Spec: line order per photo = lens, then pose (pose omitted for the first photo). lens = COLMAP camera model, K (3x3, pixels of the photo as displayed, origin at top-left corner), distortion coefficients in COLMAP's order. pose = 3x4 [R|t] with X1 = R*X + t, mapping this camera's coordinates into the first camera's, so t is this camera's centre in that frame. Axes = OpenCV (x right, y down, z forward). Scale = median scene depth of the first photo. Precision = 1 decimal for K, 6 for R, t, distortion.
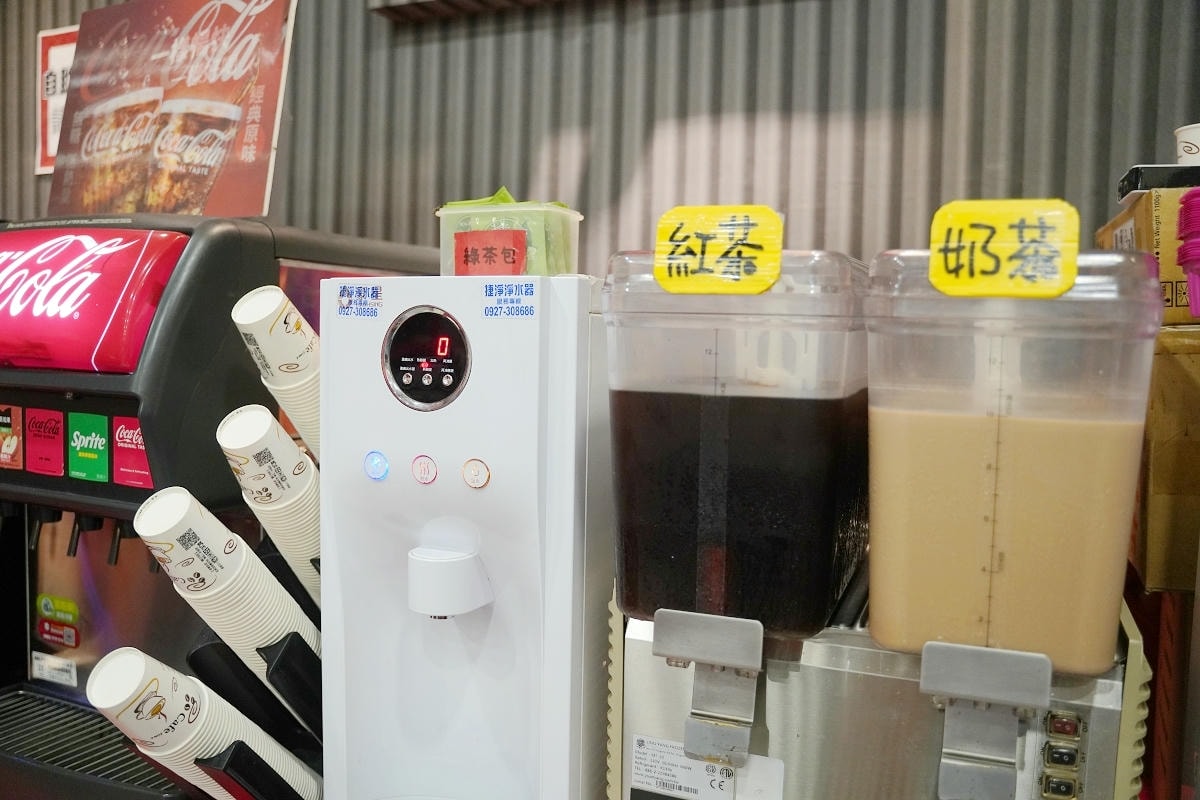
lens RADIAL K [[969.3, 0, 586.2], [0, 969.3, 408.4], [0, 0, 1]] dist [-0.112587, 0.088557]
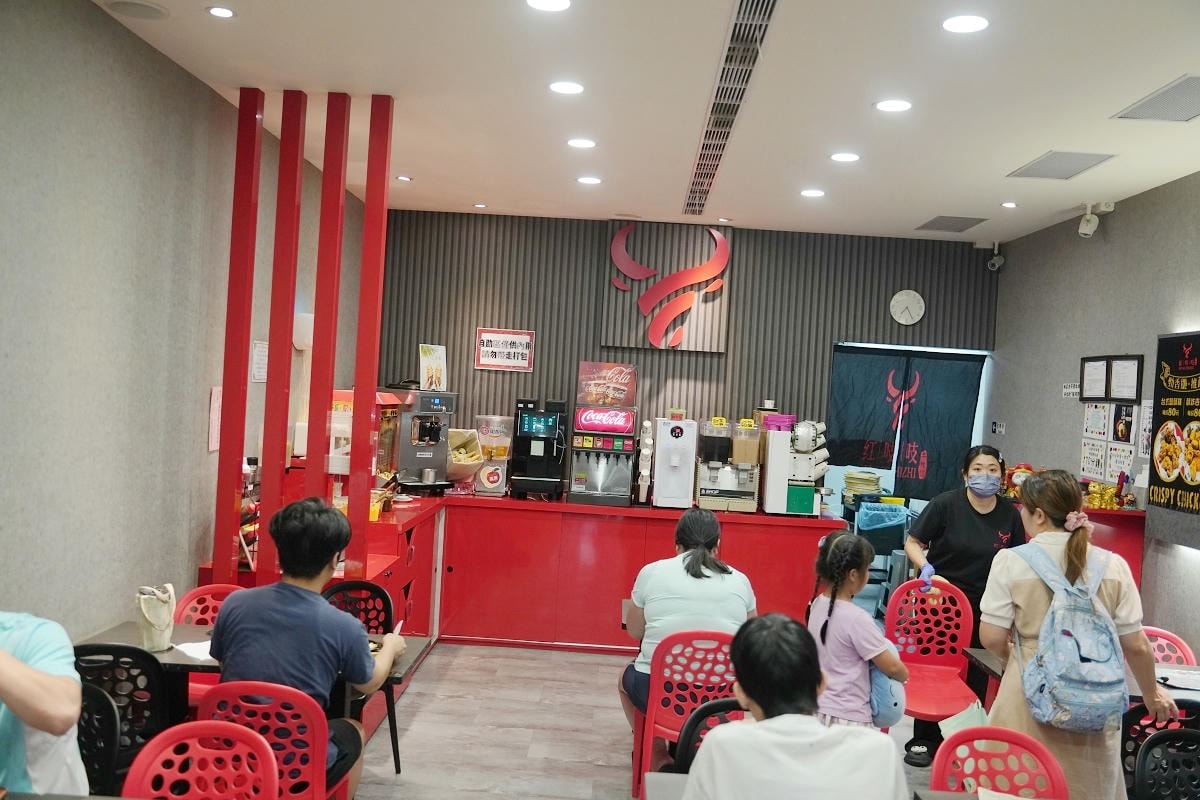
lens RADIAL K [[1099.3, 0, 600.0], [0, 1099.3, 400.0], [0, 0, 1]] dist [0.001690, 0.000104]
pose [[0.927853, 0.025270, 0.372088, -3.566593], [-0.008537, 0.998879, -0.046550, 0.094035], [-0.372848, 0.040015, 0.927029, -6.163403]]
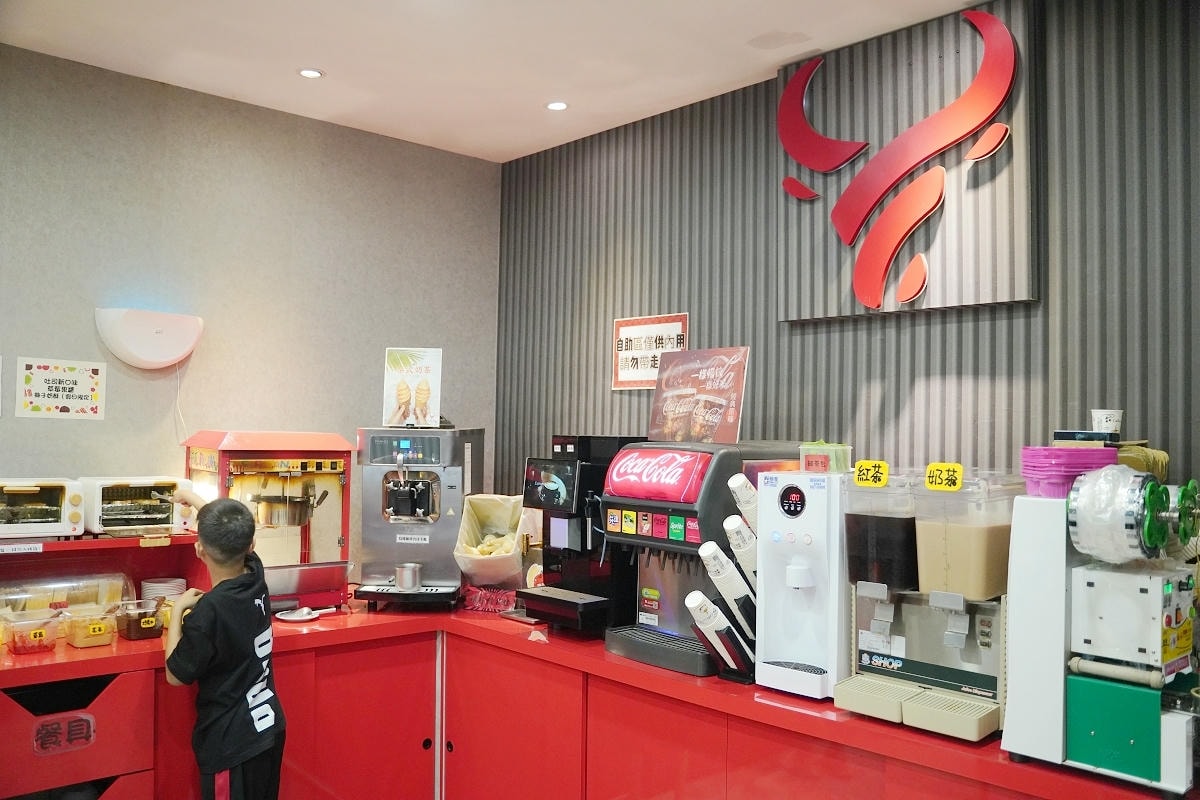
lens RADIAL K [[969.3, 0, 586.2], [0, 969.3, 408.4], [0, 0, 1]] dist [-0.112587, 0.088557]
pose [[0.905340, -0.021763, -0.424129, 0.484611], [-0.021821, 0.994983, -0.097634, -0.028905], [0.424126, 0.097646, 0.900323, -1.826411]]
